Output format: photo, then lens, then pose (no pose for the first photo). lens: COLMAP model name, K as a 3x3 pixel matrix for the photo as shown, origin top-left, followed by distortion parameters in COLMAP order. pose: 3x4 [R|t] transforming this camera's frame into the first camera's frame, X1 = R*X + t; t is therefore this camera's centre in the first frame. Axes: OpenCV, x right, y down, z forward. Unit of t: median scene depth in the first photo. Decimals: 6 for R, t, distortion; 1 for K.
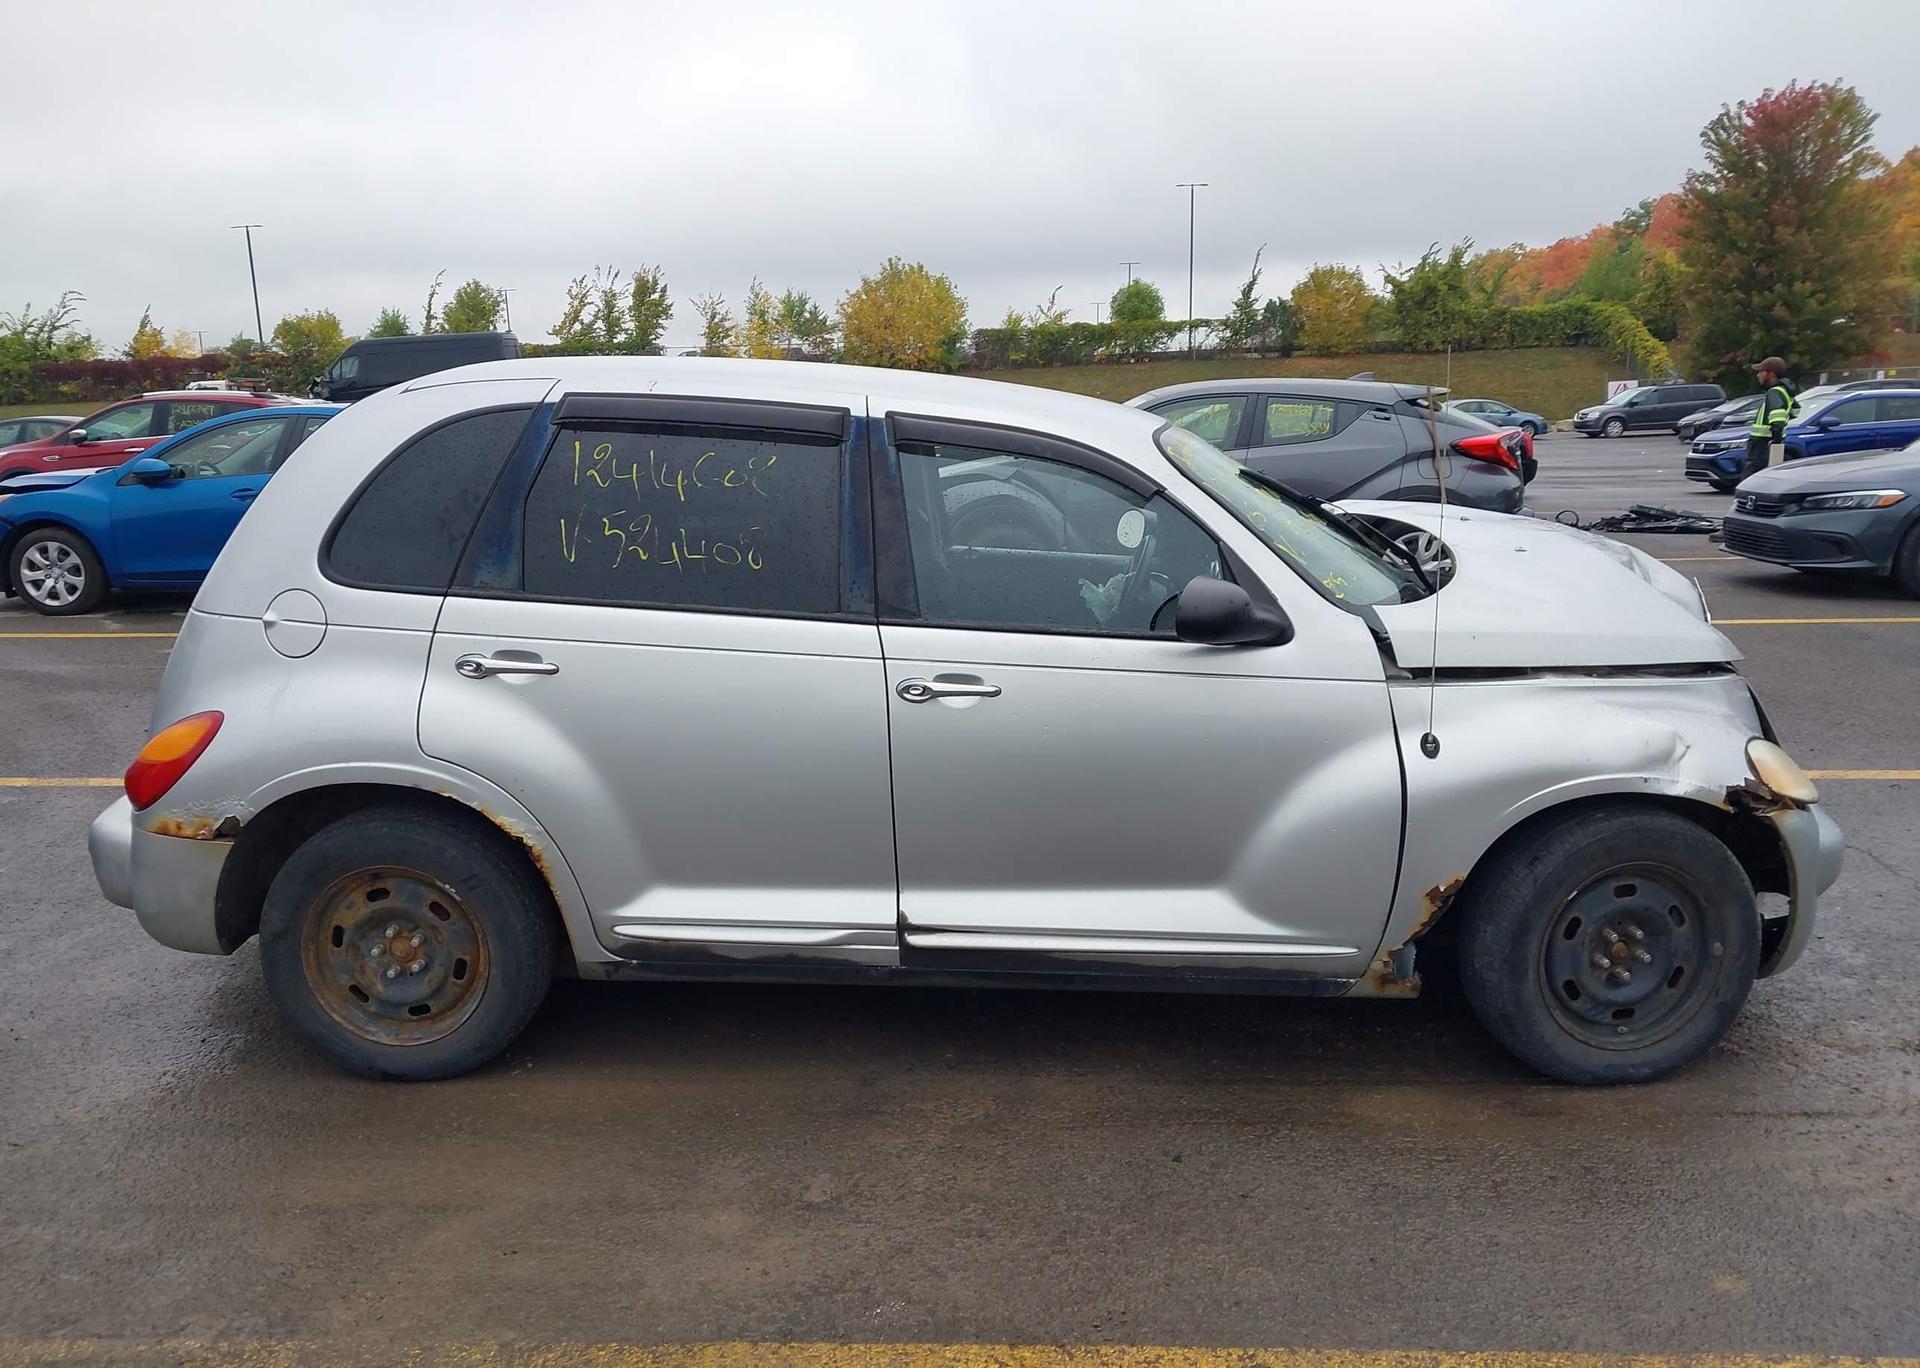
lens RADIAL K [[1512.0, 0, 959.0], [0, 1512.0, 709.2], [0, 0, 1]] dist [0.038034, -0.066399]
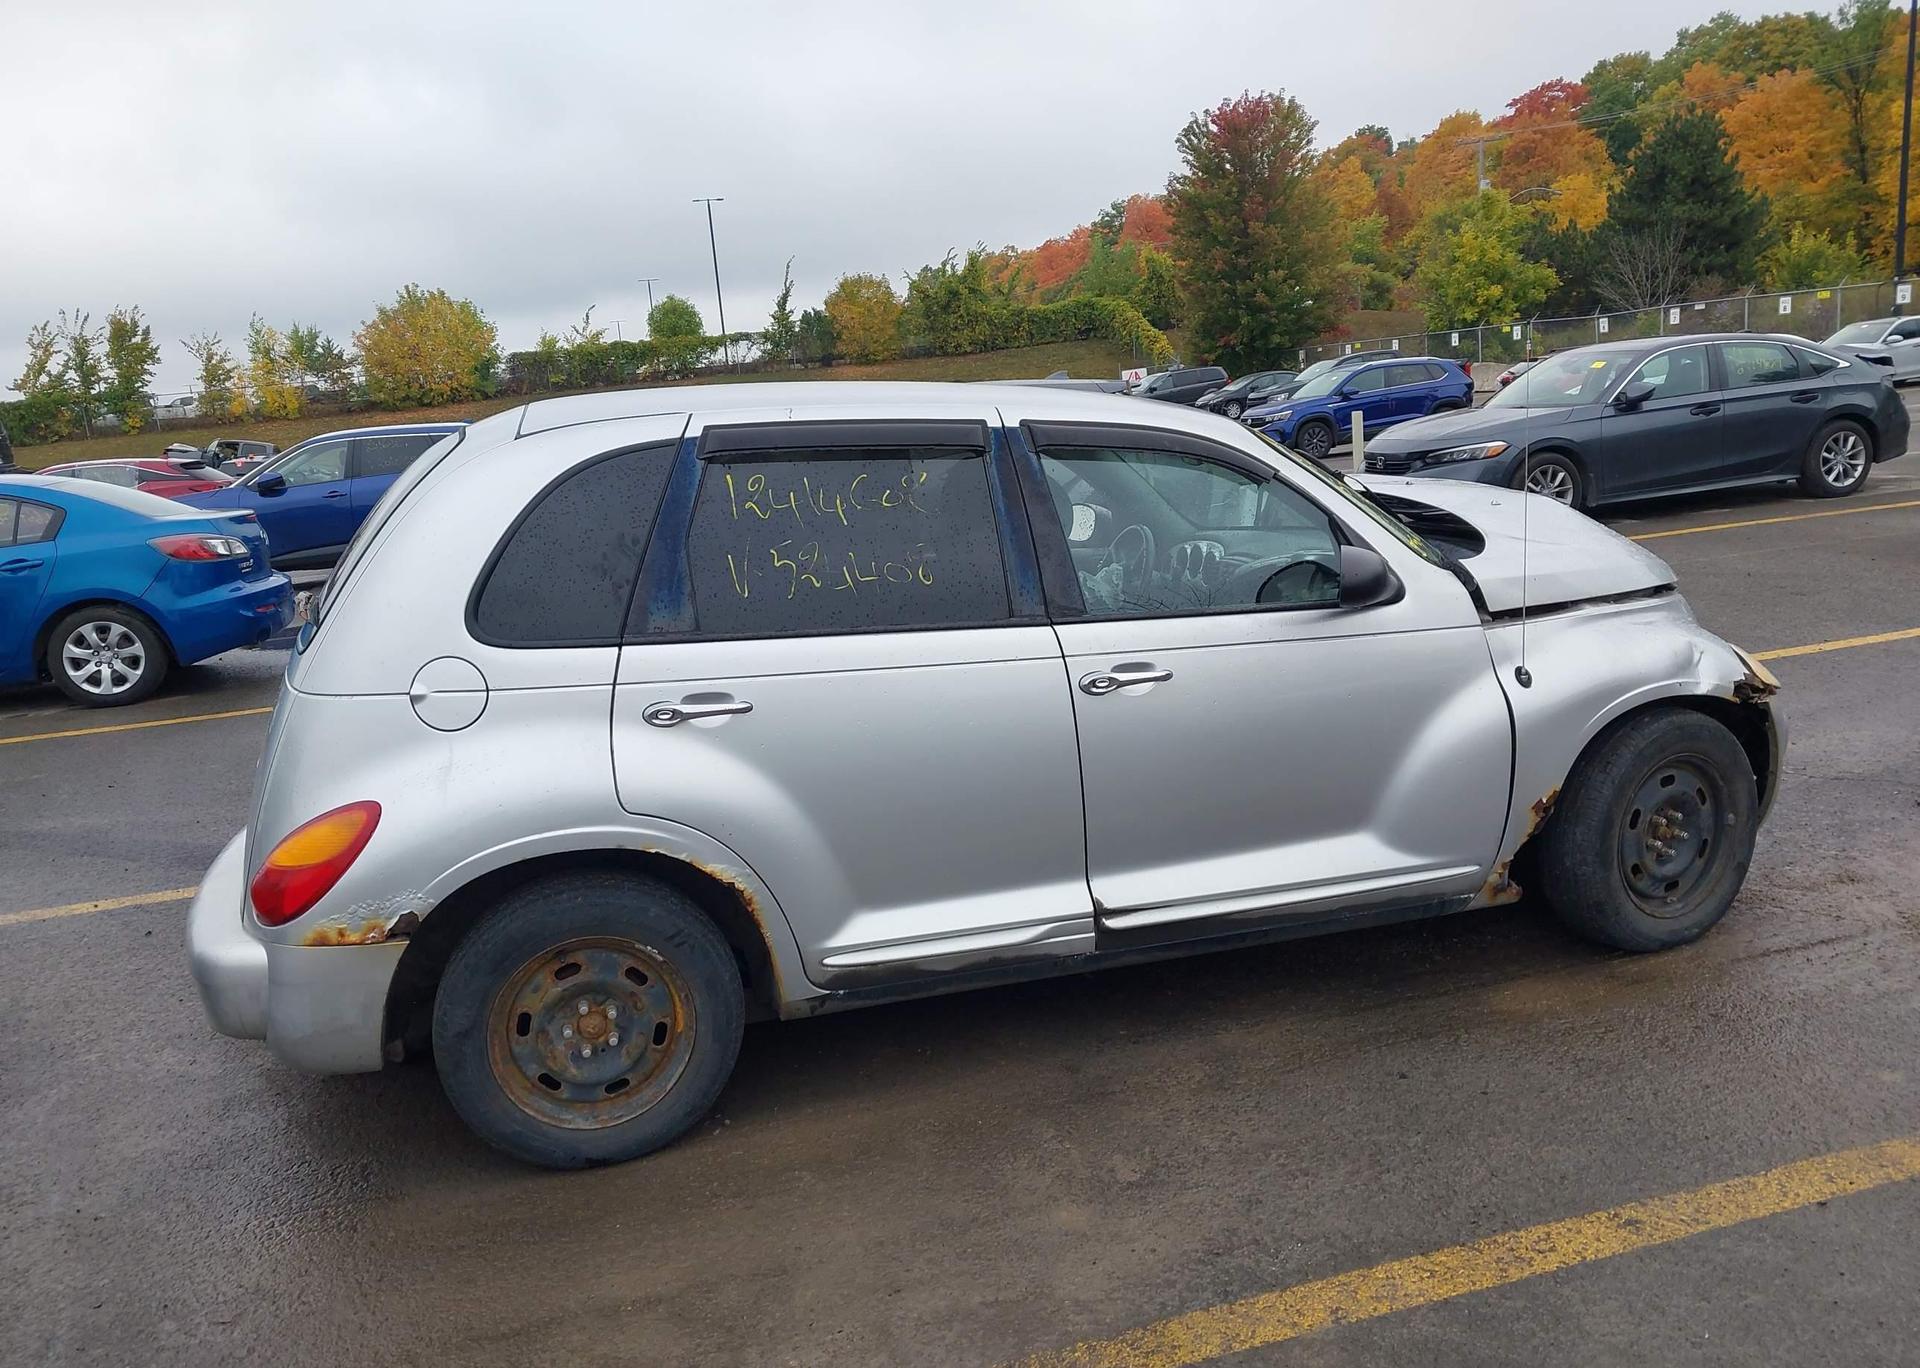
lens RADIAL K [[1514.7, 0, 959.8], [0, 1514.7, 704.5], [0, 0, 1]] dist [0.021150, -0.017163]
pose [[0.950094, -0.124871, 0.285883, -0.397468], [0.128193, 0.991724, 0.007143, -0.017280], [-0.284409, 0.029861, 0.958238, 0.026498]]
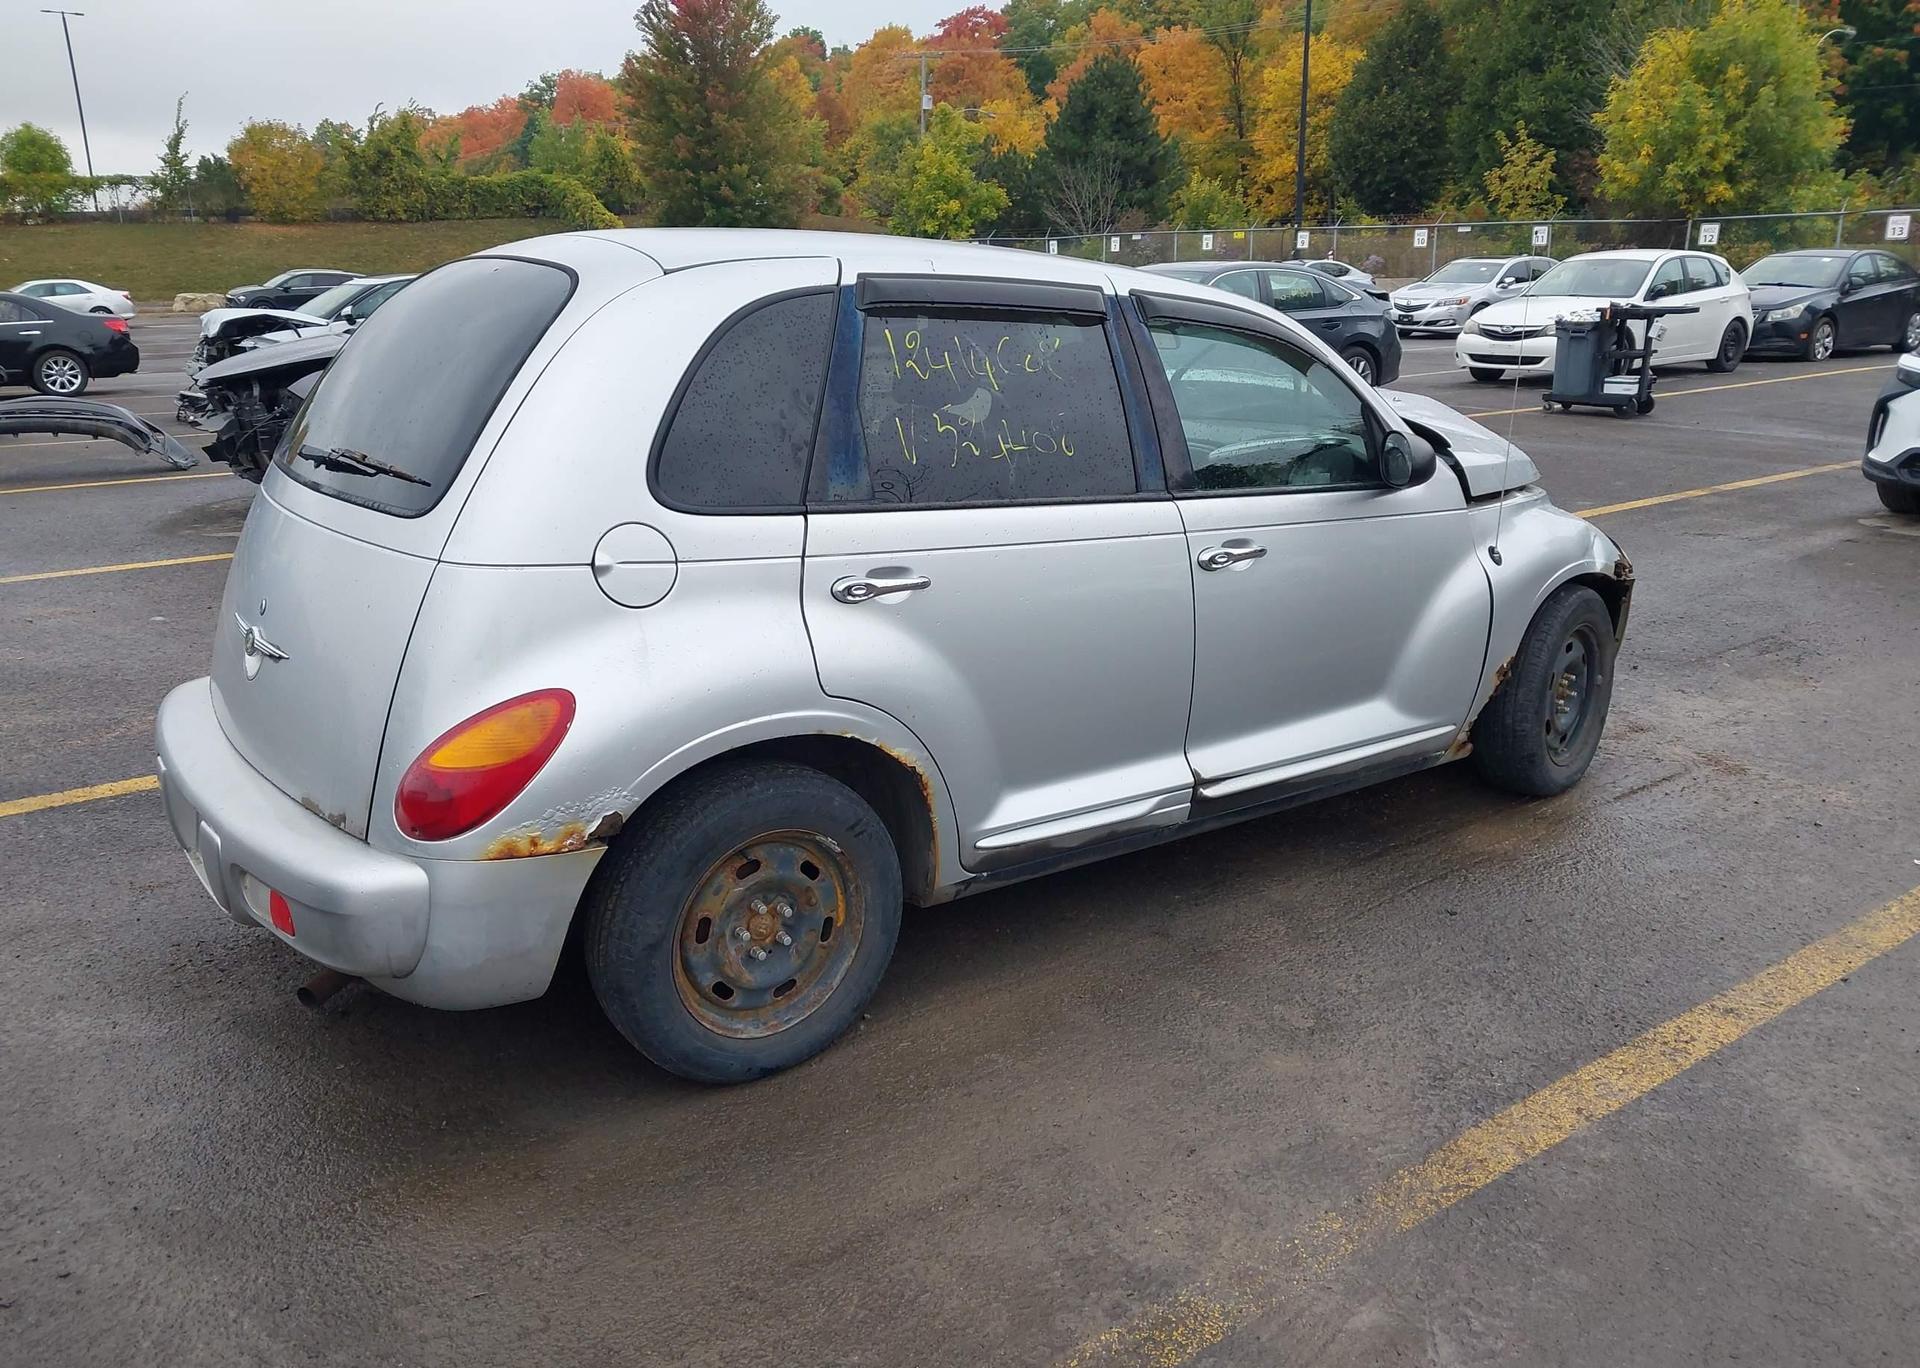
lens RADIAL K [[1527.5, 0, 960.0], [0, 1527.5, 684.0], [0, 0, 1]] dist [0.015489, -0.012829]
pose [[0.781301, -0.161505, 0.602897, -0.789083], [0.123475, 0.986847, 0.104345, -0.056309], [-0.611819, -0.007083, 0.790966, 0.243323]]
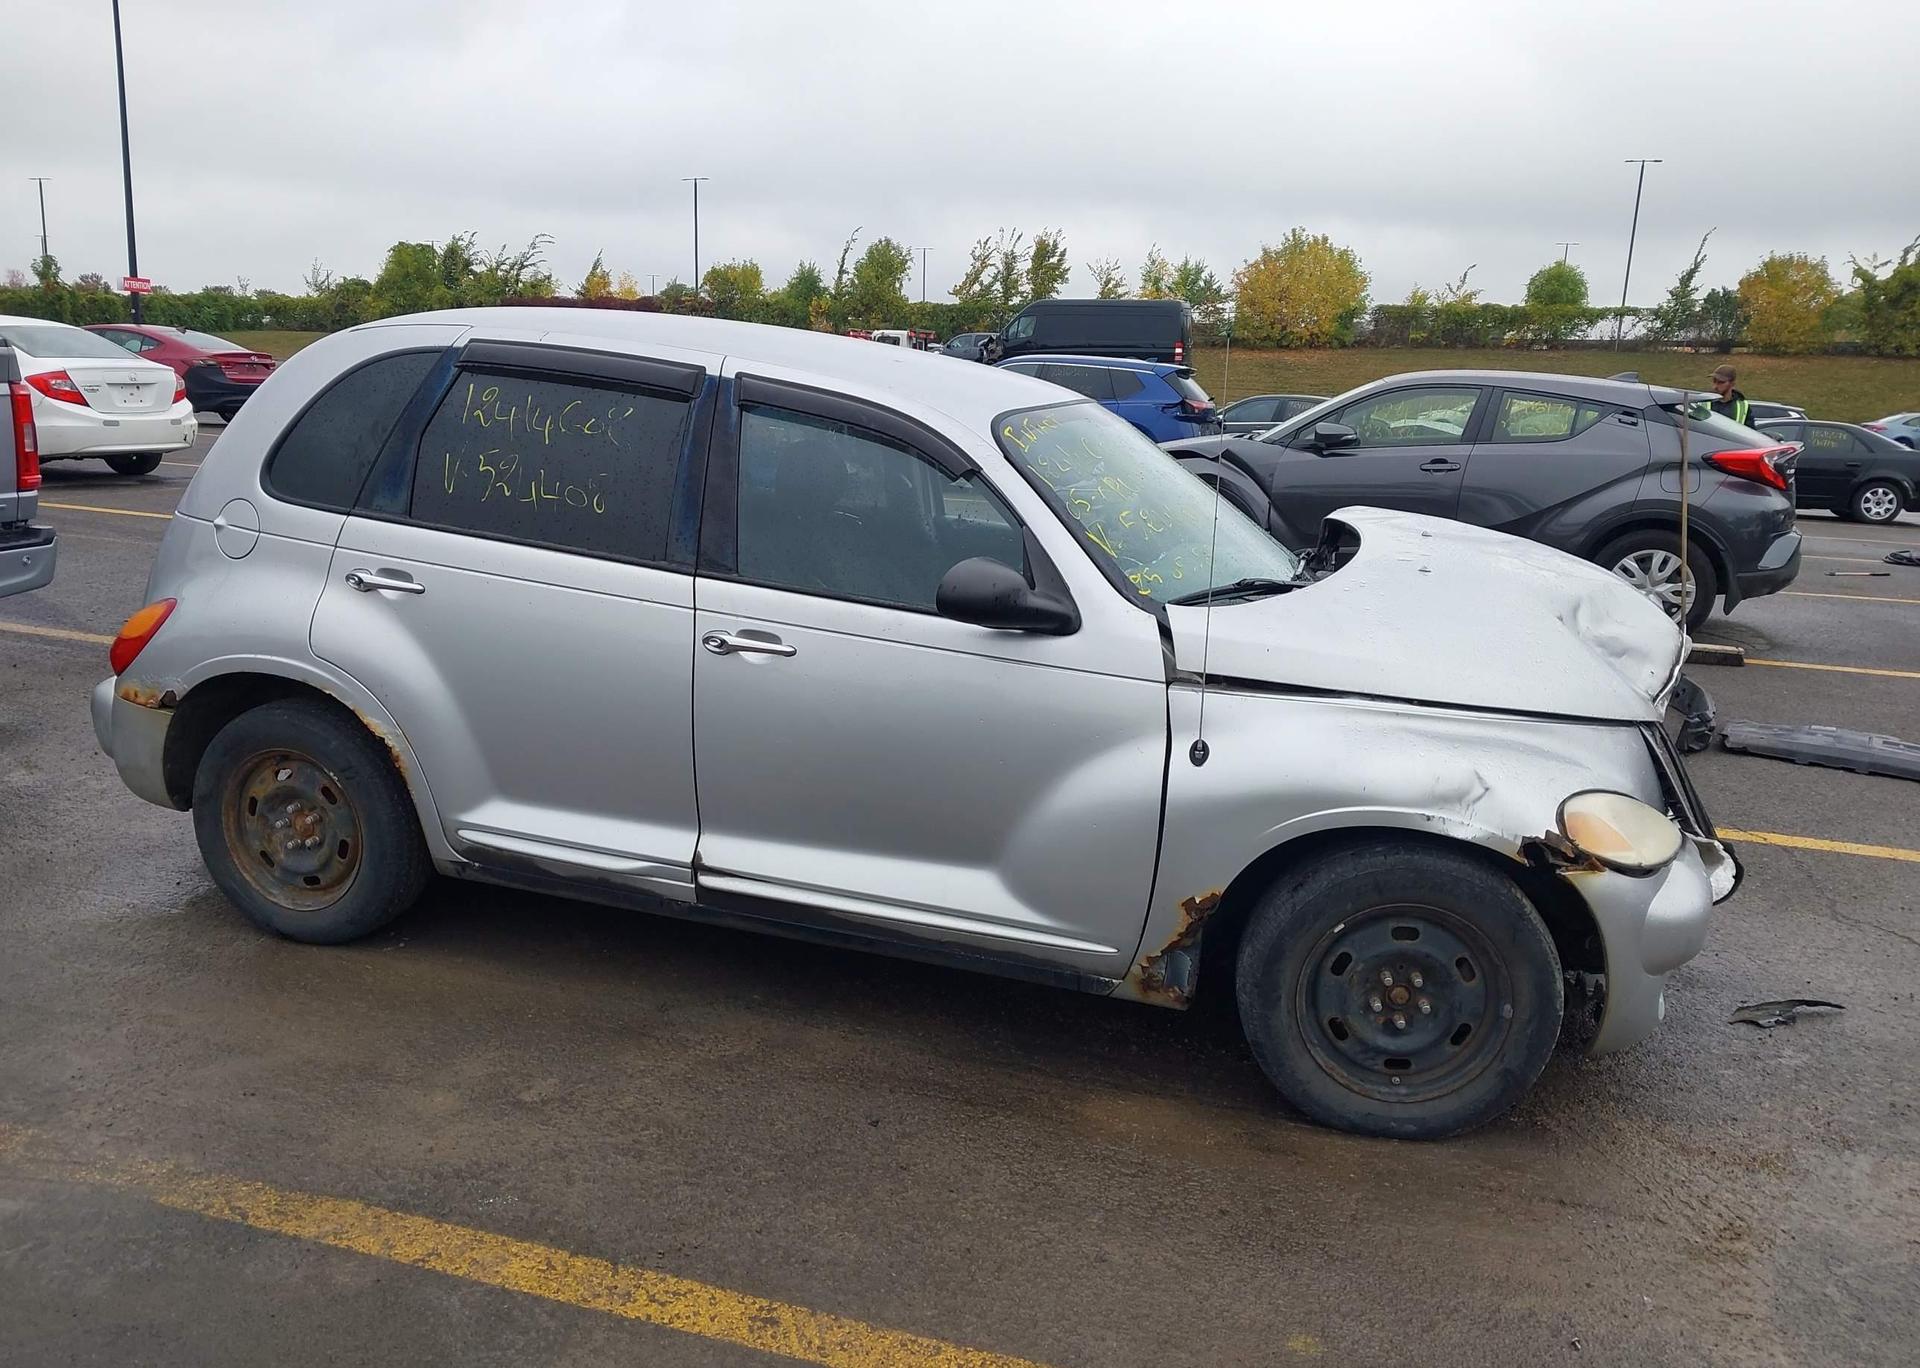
lens RADIAL K [[1506.5, 0, 959.0], [0, 1506.5, 724.7], [0, 0, 1]] dist [0.011945, -0.008912]
pose [[0.963126, 0.115128, -0.243173, 0.372967], [-0.107536, 0.993213, 0.044315, -0.019248], [0.246624, -0.016531, 0.968970, 0.032859]]
